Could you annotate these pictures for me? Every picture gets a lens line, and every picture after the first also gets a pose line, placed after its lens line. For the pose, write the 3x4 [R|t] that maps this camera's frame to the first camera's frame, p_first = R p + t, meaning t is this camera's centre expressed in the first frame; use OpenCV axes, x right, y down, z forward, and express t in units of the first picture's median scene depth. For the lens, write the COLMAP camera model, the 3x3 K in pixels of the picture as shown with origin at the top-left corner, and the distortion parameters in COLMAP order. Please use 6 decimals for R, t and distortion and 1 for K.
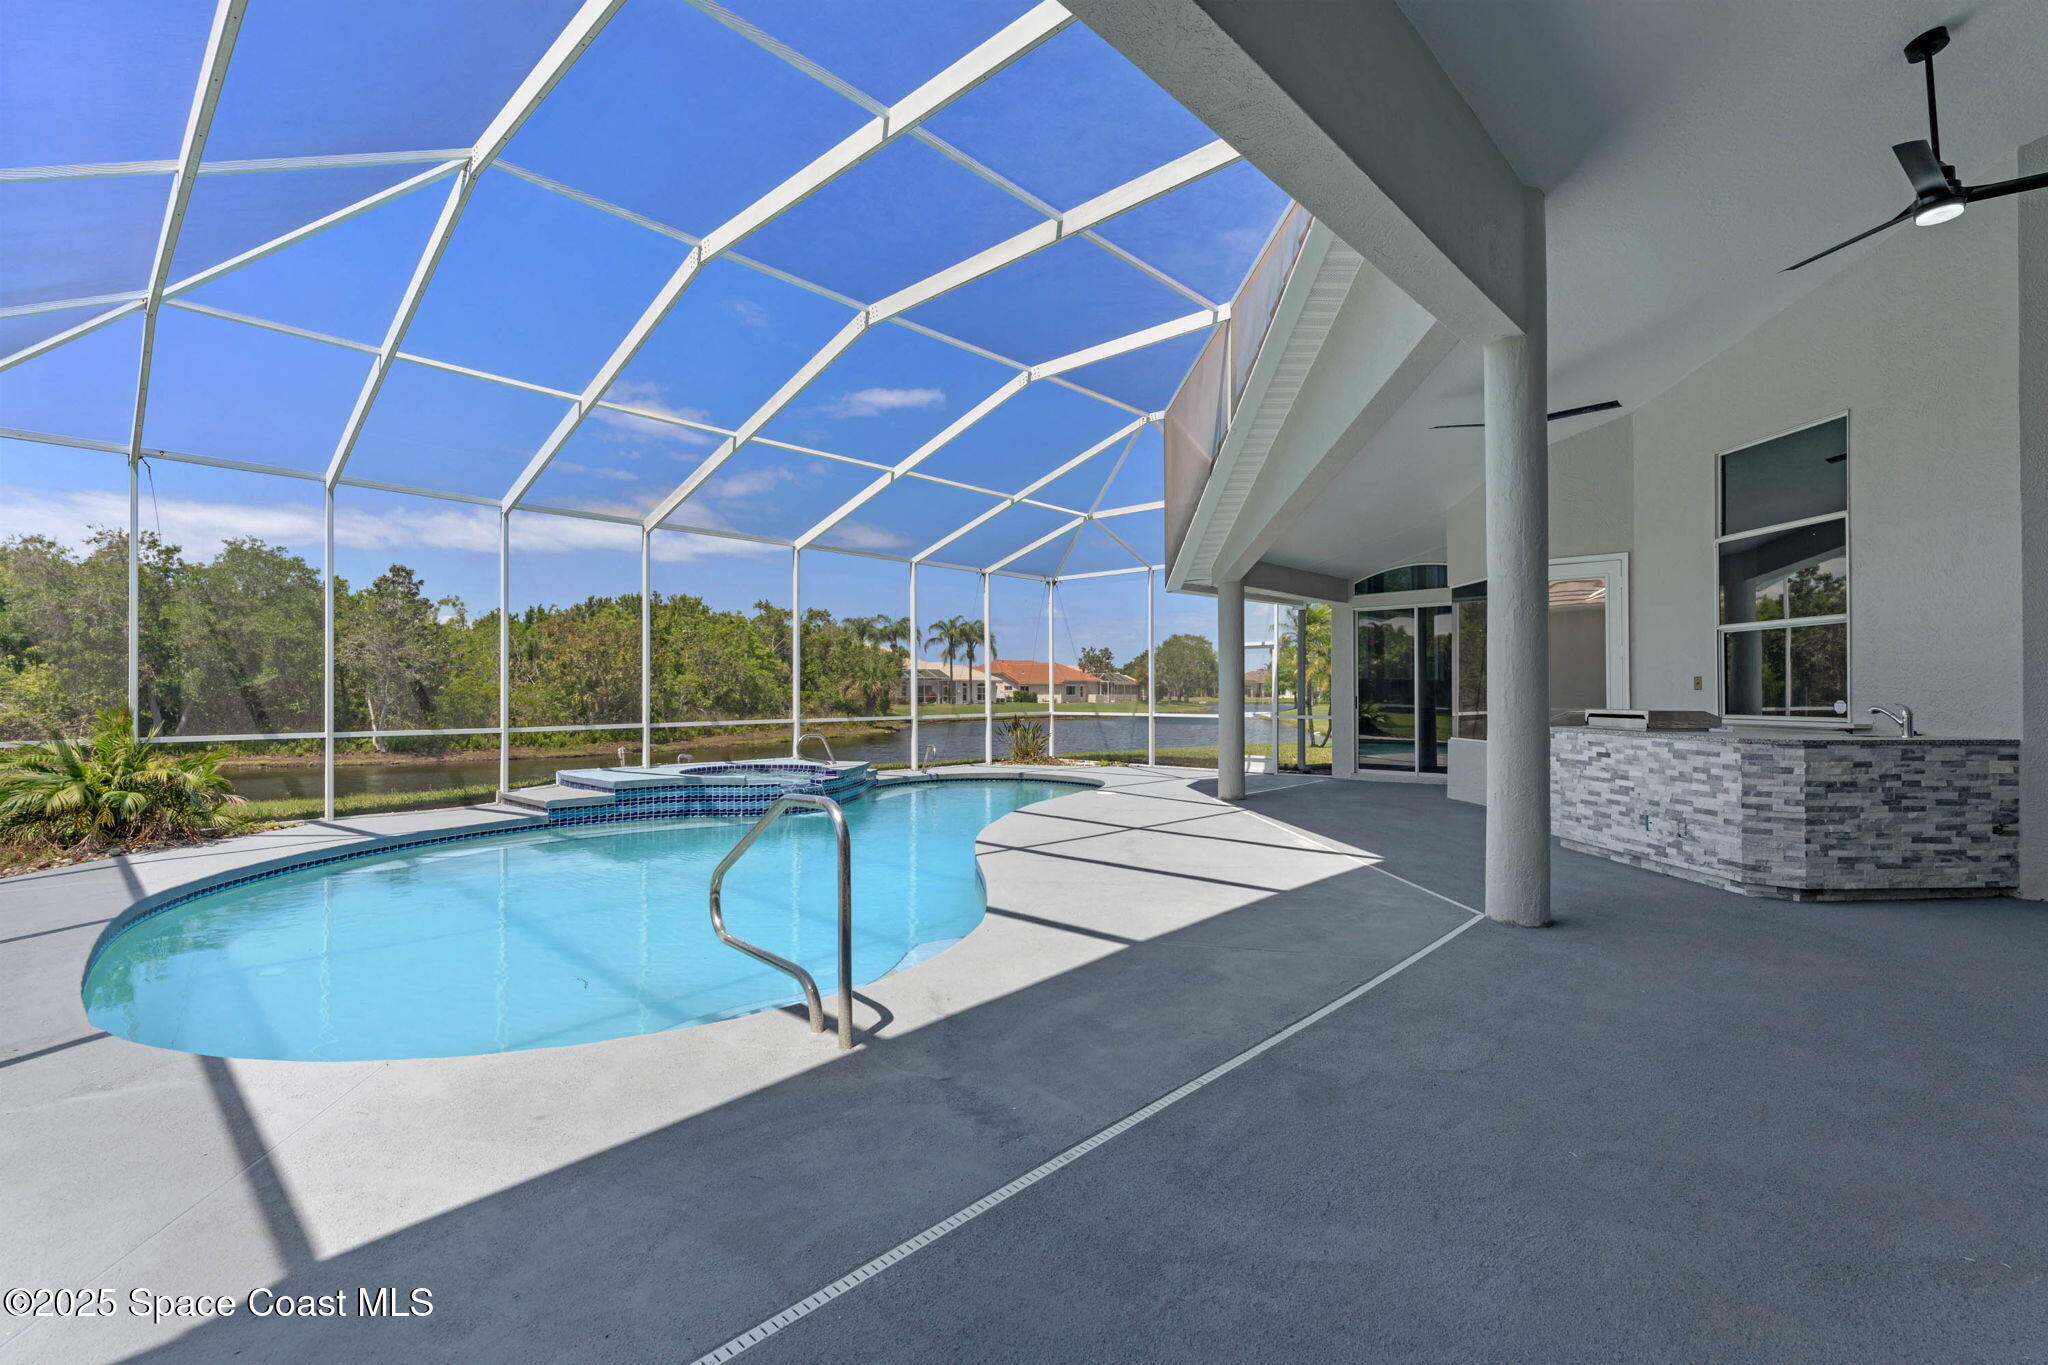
lens RADIAL K [[904.8, 0, 967.5], [0, 904.8, 692.7], [0, 0, 1]] dist [-0.003722, -0.001841]
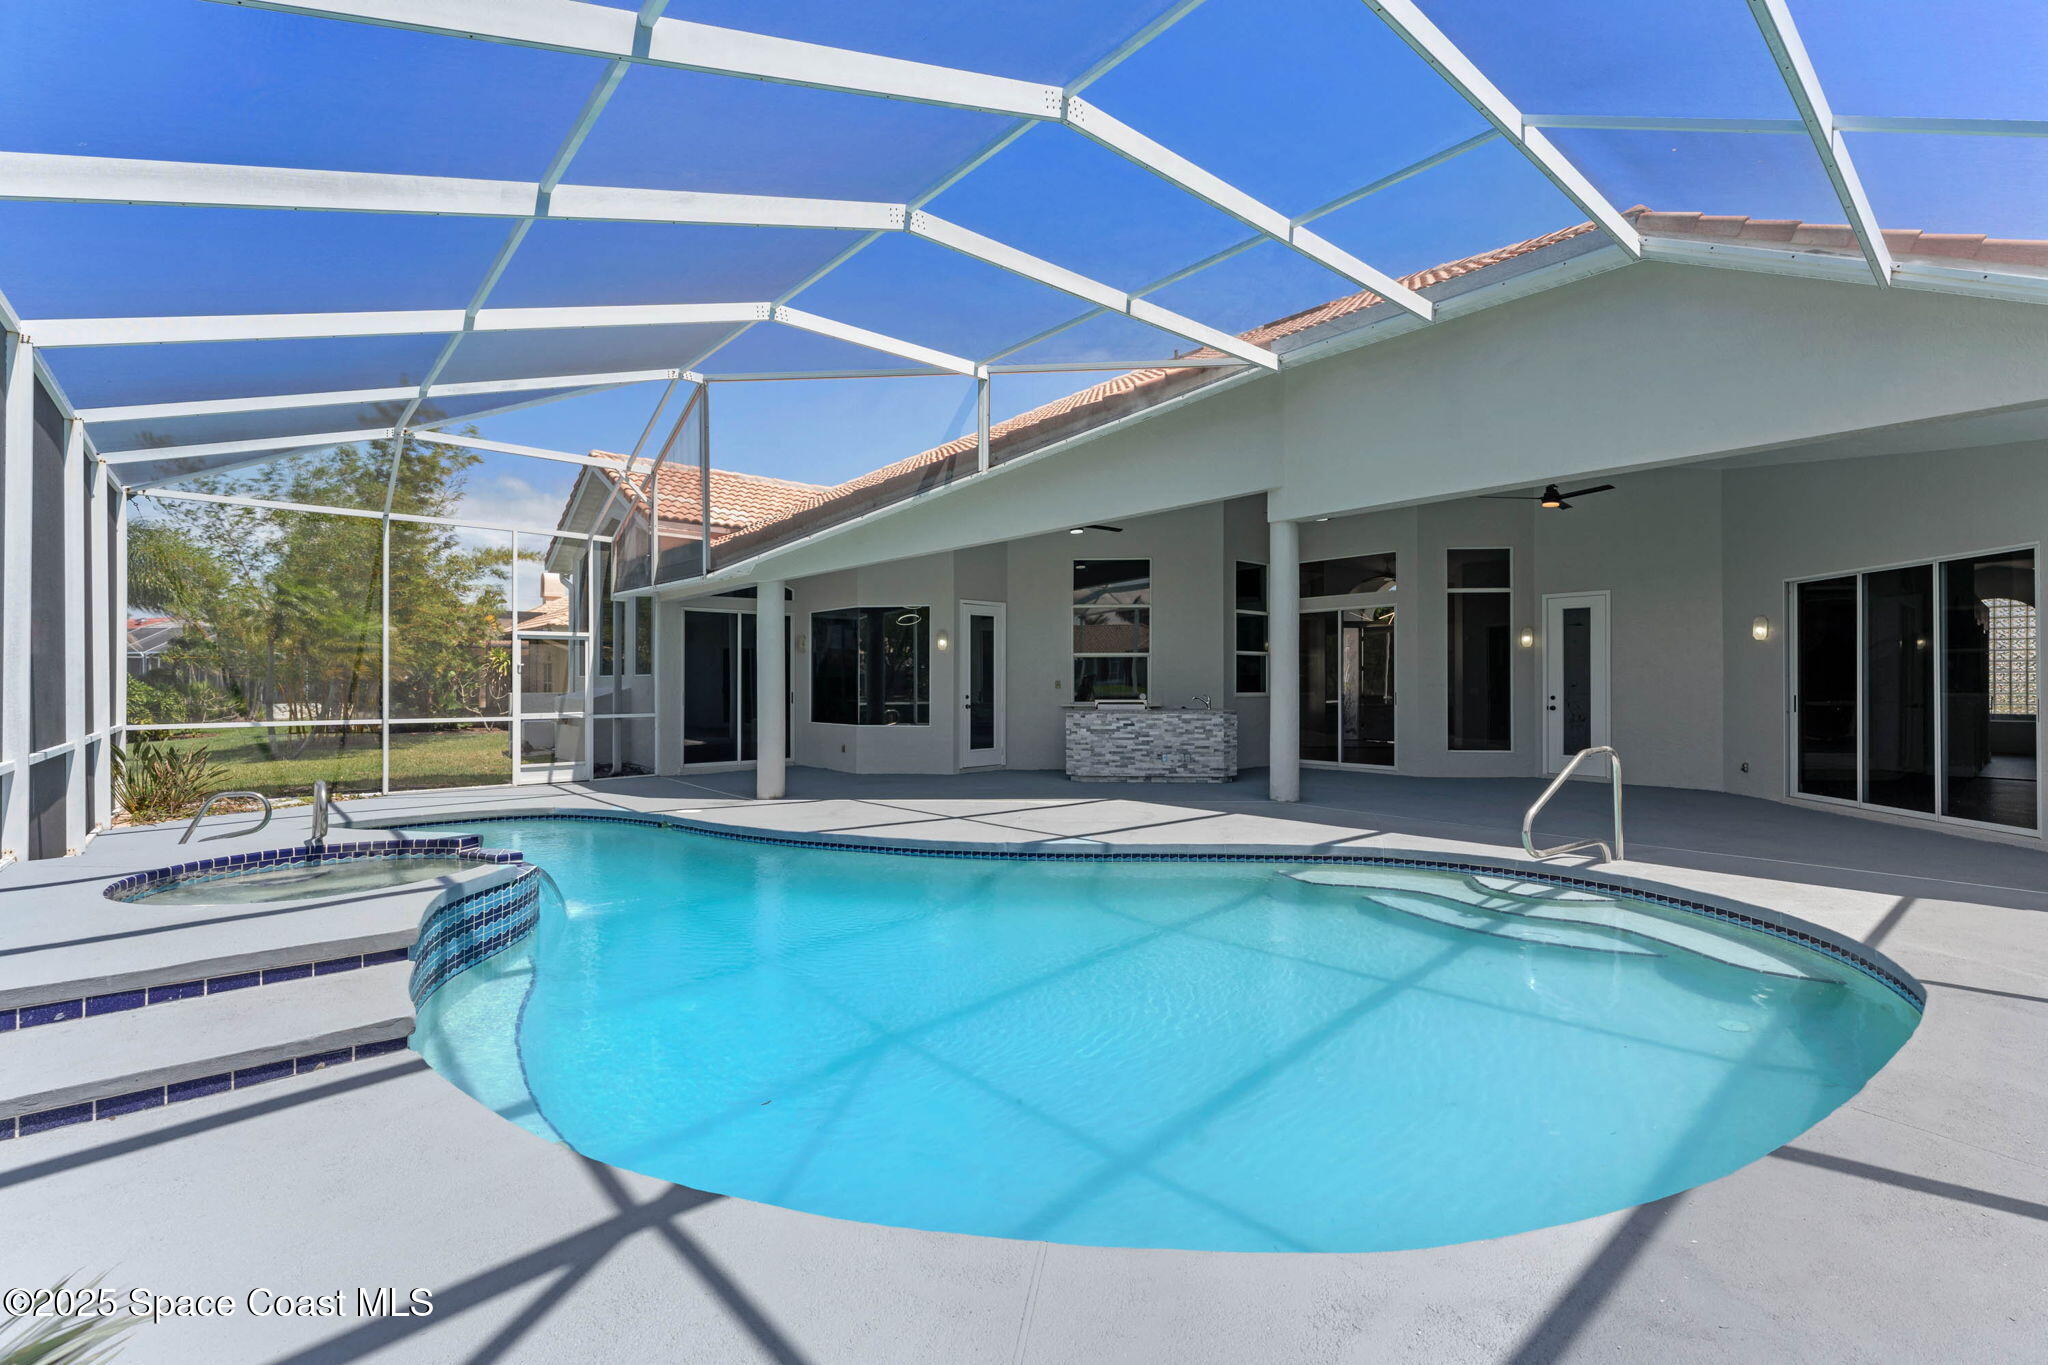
lens RADIAL K [[904.8, 0, 1020.6], [0, 904.8, 685.5], [0, 0, 1]] dist [-0.003722, -0.001841]
pose [[0.088590, 0.001707, 0.996067, -1.167987], [0.001271, 0.999998, -0.001826, -0.007492], [-0.996067, 0.001428, 0.088587, 1.093815]]
